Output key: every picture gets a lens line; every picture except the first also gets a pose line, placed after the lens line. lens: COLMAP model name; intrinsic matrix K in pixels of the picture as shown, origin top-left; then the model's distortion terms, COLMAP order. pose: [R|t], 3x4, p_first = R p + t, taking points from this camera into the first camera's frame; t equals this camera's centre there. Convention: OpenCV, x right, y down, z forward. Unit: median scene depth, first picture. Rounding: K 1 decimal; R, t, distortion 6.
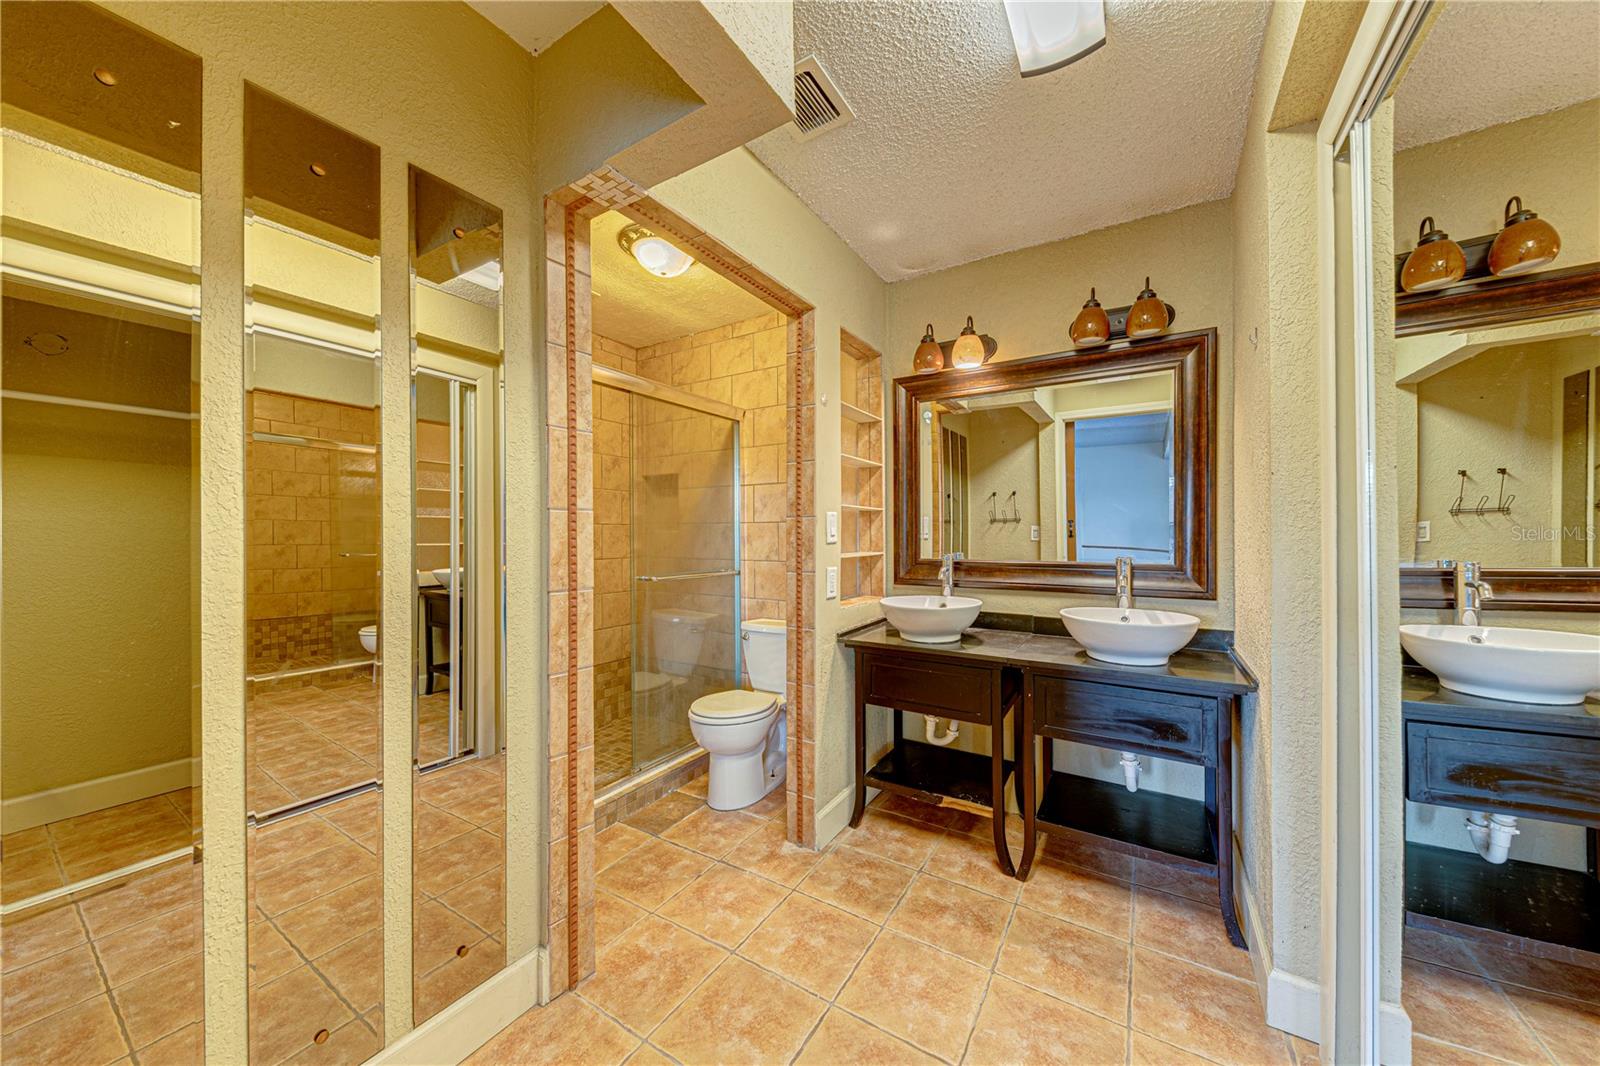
lens RADIAL K [[563.0, 0, 794.5], [0, 563.0, 535.9], [0, 0, 1]] dist [0.017010, -0.006003]
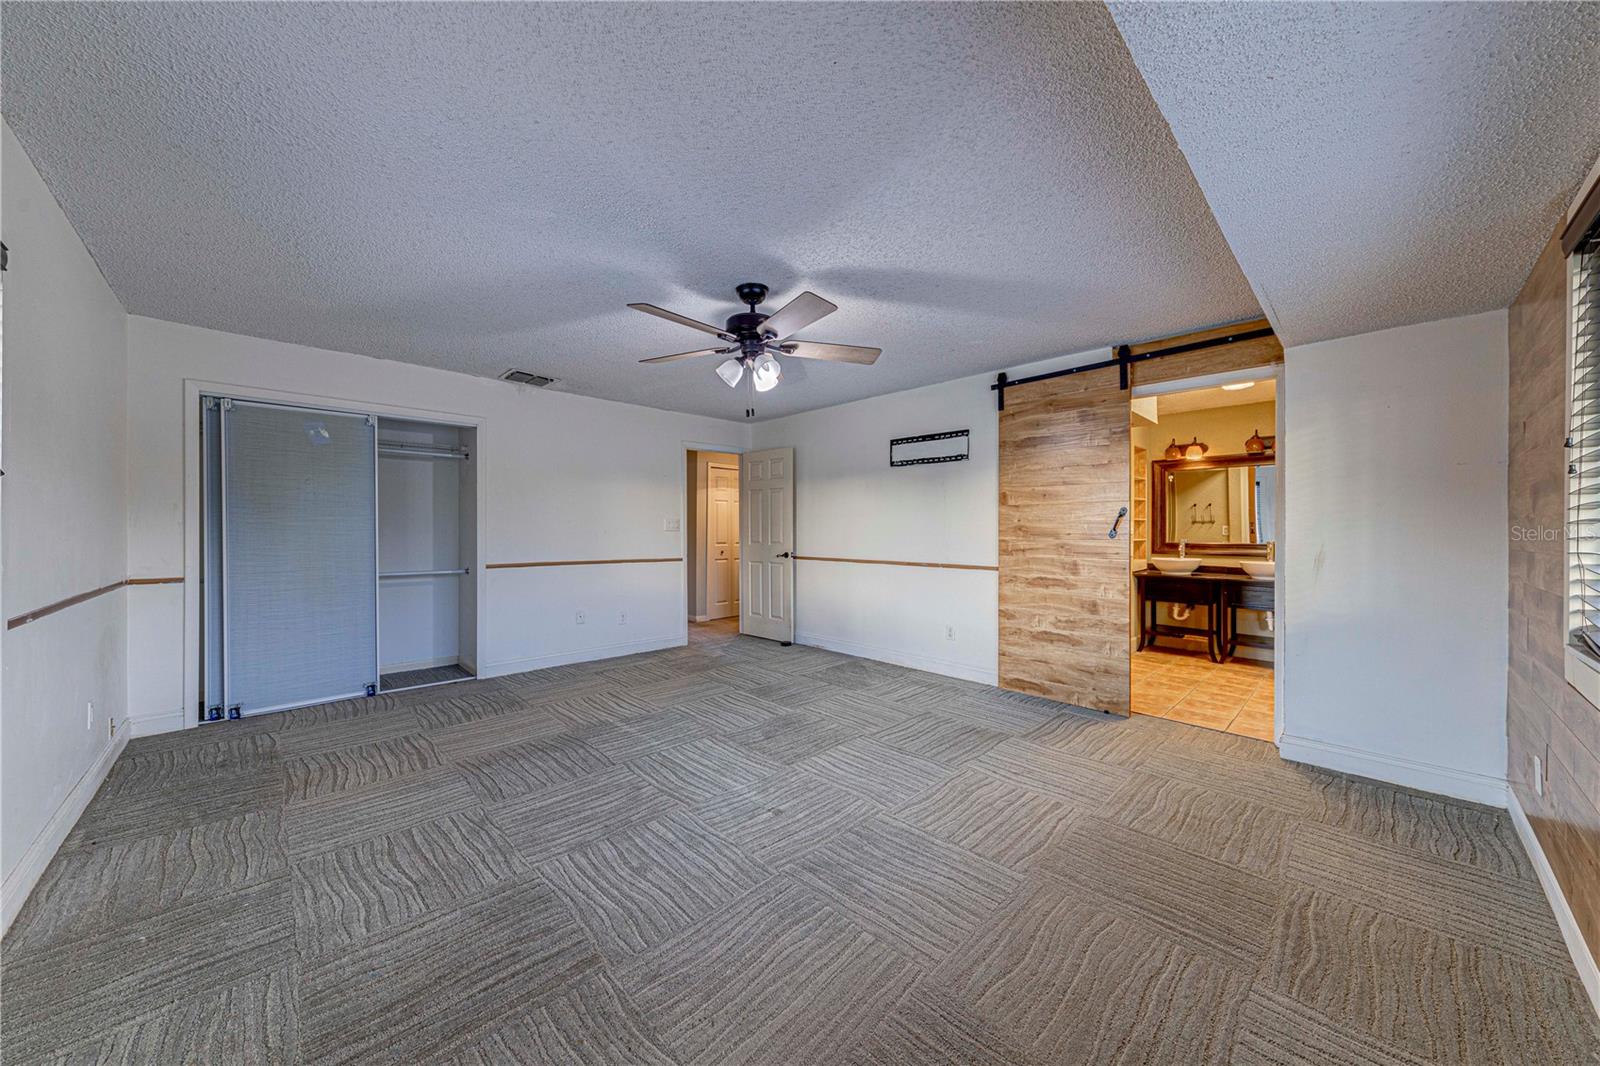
lens RADIAL K [[563.0, 0, 794.5], [0, 563.0, 535.9], [0, 0, 1]] dist [0.017010, -0.006003]
pose [[0.971053, -0.000141, -0.238864, -0.746725], [0.001303, 0.999988, 0.004710, 0.004030], [0.238861, -0.004885, 0.971042, -1.693263]]
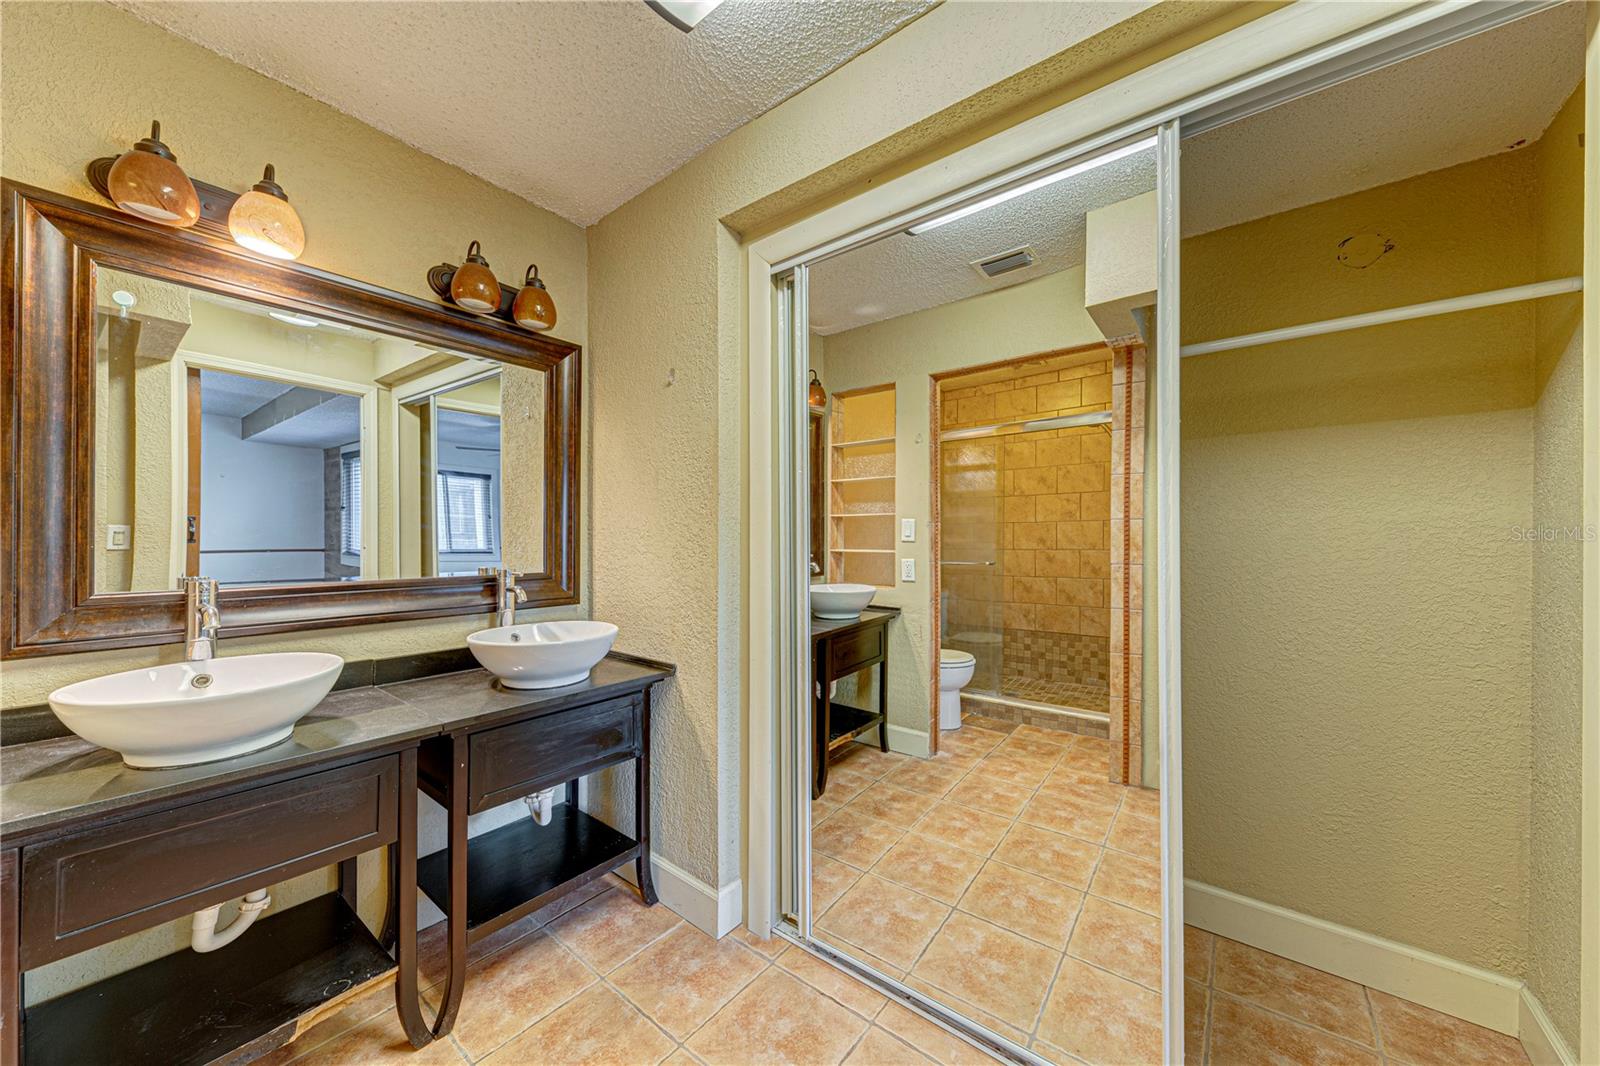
lens RADIAL K [[563.9, 0, 810.9], [0, 563.9, 529.5], [0, 0, 1]] dist [0.001851, 0.000048]
pose [[0.089422, 0.006882, 0.995970, -0.221879], [-0.000837, 0.999976, -0.006834, -0.013497], [-0.995994, -0.000222, 0.089425, 0.408268]]
